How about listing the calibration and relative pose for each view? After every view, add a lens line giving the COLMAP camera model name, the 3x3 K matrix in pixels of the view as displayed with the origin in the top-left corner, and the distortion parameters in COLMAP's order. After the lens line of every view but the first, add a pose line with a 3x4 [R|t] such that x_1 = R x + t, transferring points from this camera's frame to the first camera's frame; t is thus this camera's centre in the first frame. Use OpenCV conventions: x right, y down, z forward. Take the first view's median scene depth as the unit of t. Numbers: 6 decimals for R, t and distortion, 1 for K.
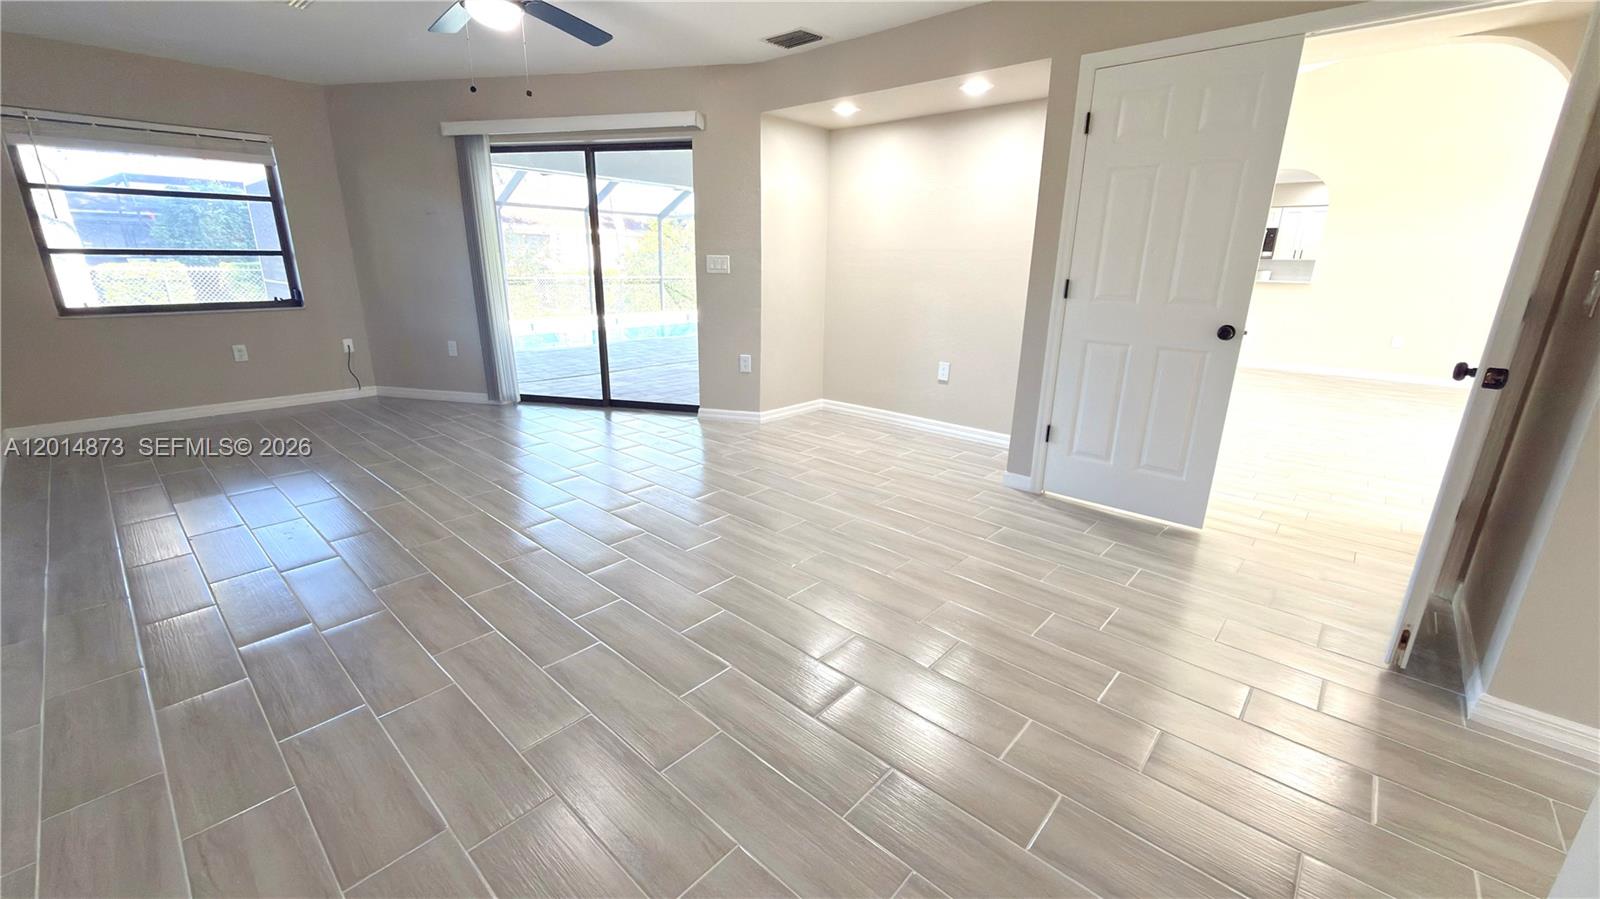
lens RADIAL K [[636.6, 0, 799.6], [0, 636.6, 450.0], [0, 0, 1]] dist [-0.000912, 0.000006]
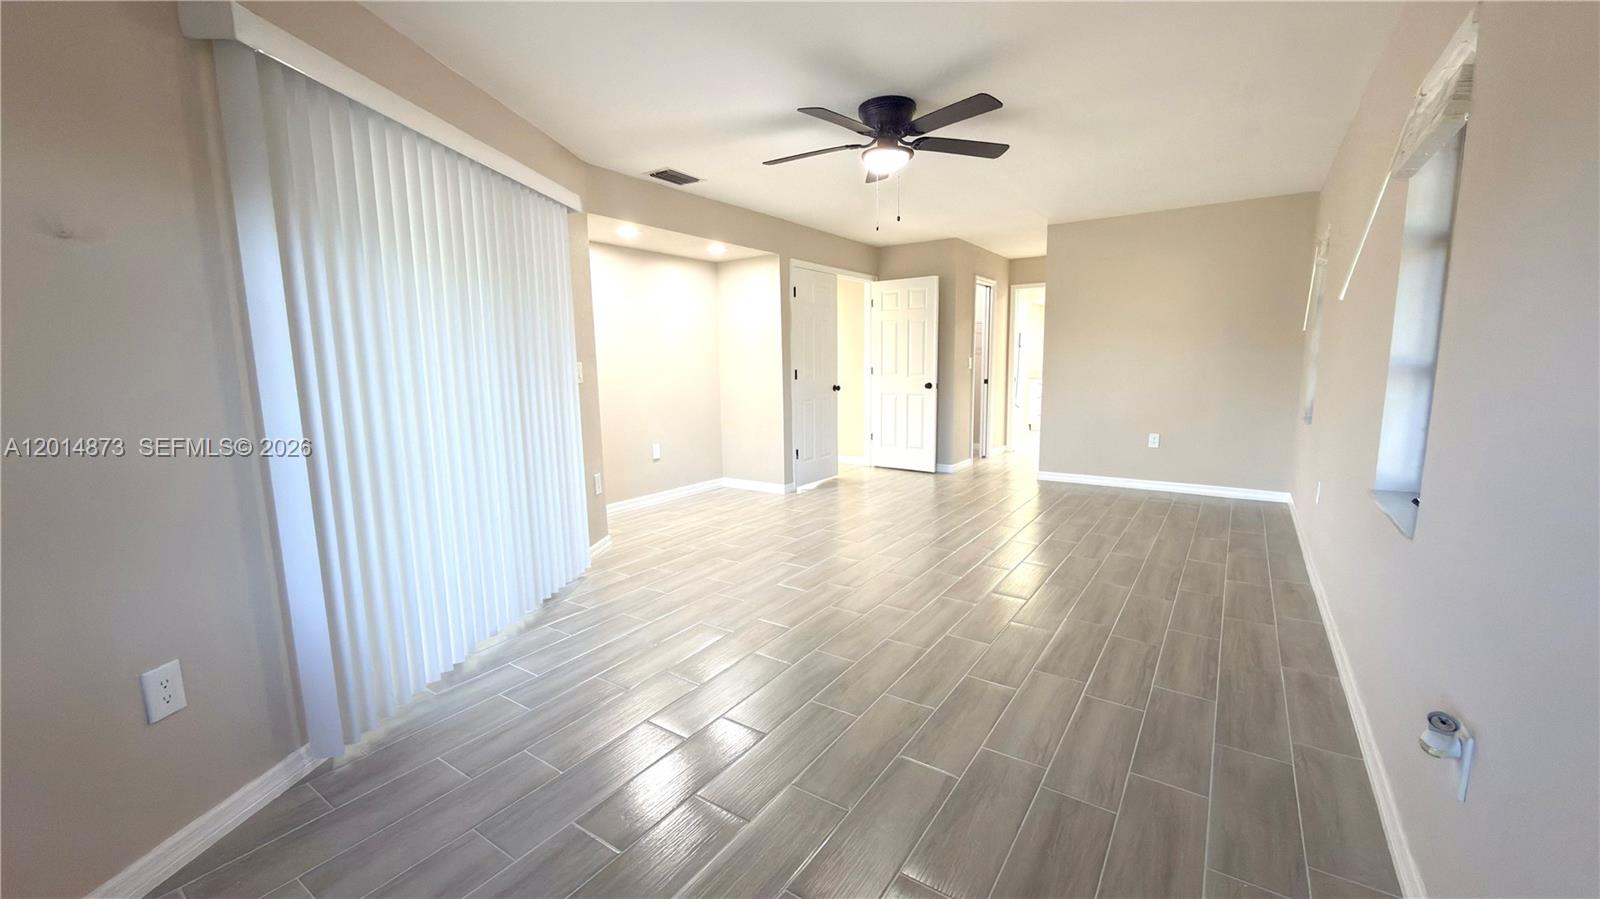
lens RADIAL K [[636.6, 0, 801.7], [0, 636.6, 447.1], [0, 0, 1]] dist [-0.000912, 0.000006]
pose [[-0.133231, -0.146729, 0.980163, -1.131576], [0.299564, 0.936759, 0.180951, -0.303187], [-0.944728, 0.317730, -0.080850, 0.948262]]
